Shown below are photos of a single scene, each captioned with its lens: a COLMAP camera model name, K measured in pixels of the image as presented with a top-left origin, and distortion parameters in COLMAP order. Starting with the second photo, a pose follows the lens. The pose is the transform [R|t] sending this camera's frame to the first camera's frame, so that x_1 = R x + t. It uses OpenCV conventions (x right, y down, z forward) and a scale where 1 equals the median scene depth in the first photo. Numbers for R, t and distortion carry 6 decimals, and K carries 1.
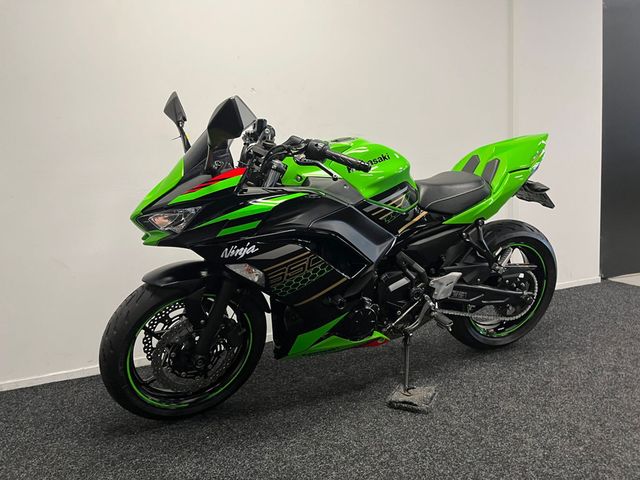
lens RADIAL K [[484.1, 0, 315.1], [0, 484.1, 236.2], [0, 0, 1]] dist [0.078863, -0.109011]
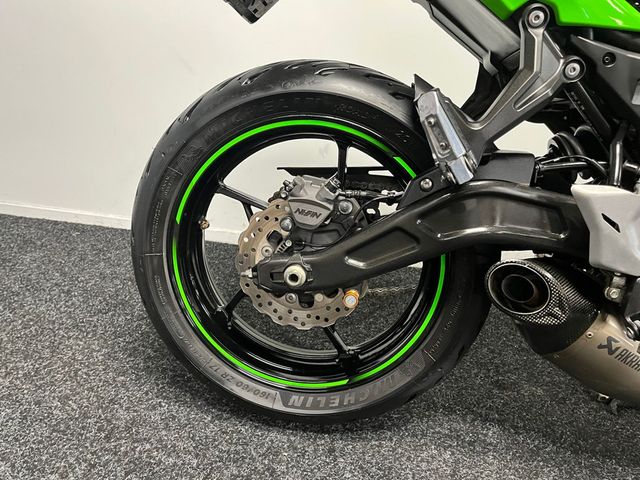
lens RADIAL K [[484.1, 0, 317.2], [0, 484.1, 244.7], [0, 0, 1]] dist [0.078863, -0.109011]
pose [[0.867020, 0.311184, -0.389154, -0.063192], [-0.192892, 0.929726, 0.313692, 0.053541], [0.459423, -0.196912, 0.866116, 0.605702]]
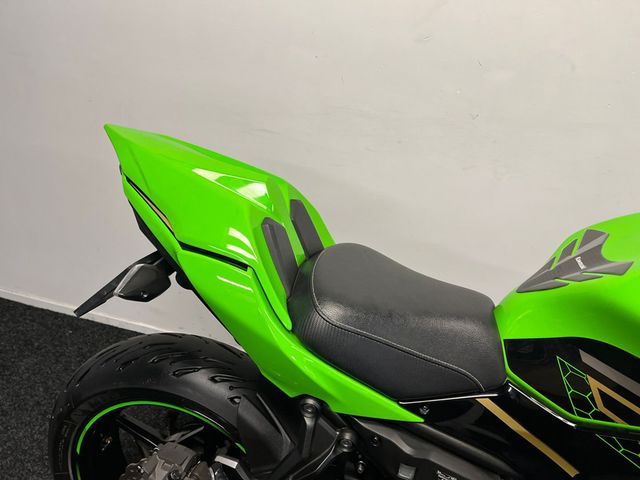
lens RADIAL K [[484.1, 0, 320.6], [0, 484.1, 245.4], [0, 0, 1]] dist [0.078863, -0.109011]
pose [[0.792645, 0.398330, -0.461569, 0.024611], [-0.192416, 0.881811, 0.430564, -0.302609], [0.578523, -0.252471, 0.775609, 0.729749]]
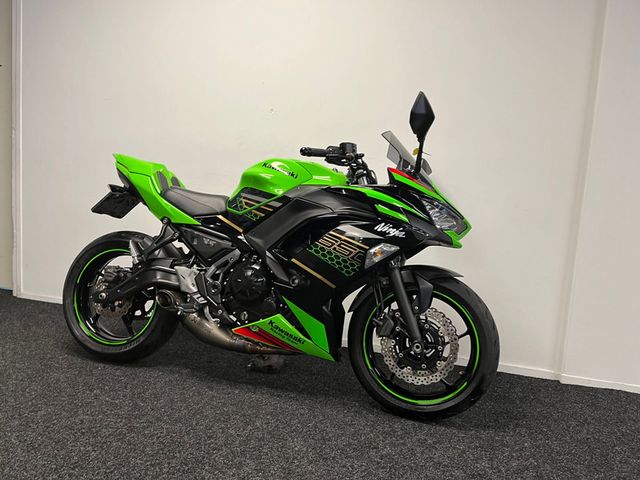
lens RADIAL K [[484.1, 0, 316.0], [0, 484.1, 242.3], [0, 0, 1]] dist [0.078863, -0.109011]
pose [[0.797435, 0.179900, -0.575963, 0.911598], [-0.194525, 0.980206, 0.036840, -0.082689], [0.571190, 0.082662, 0.816645, 0.213403]]
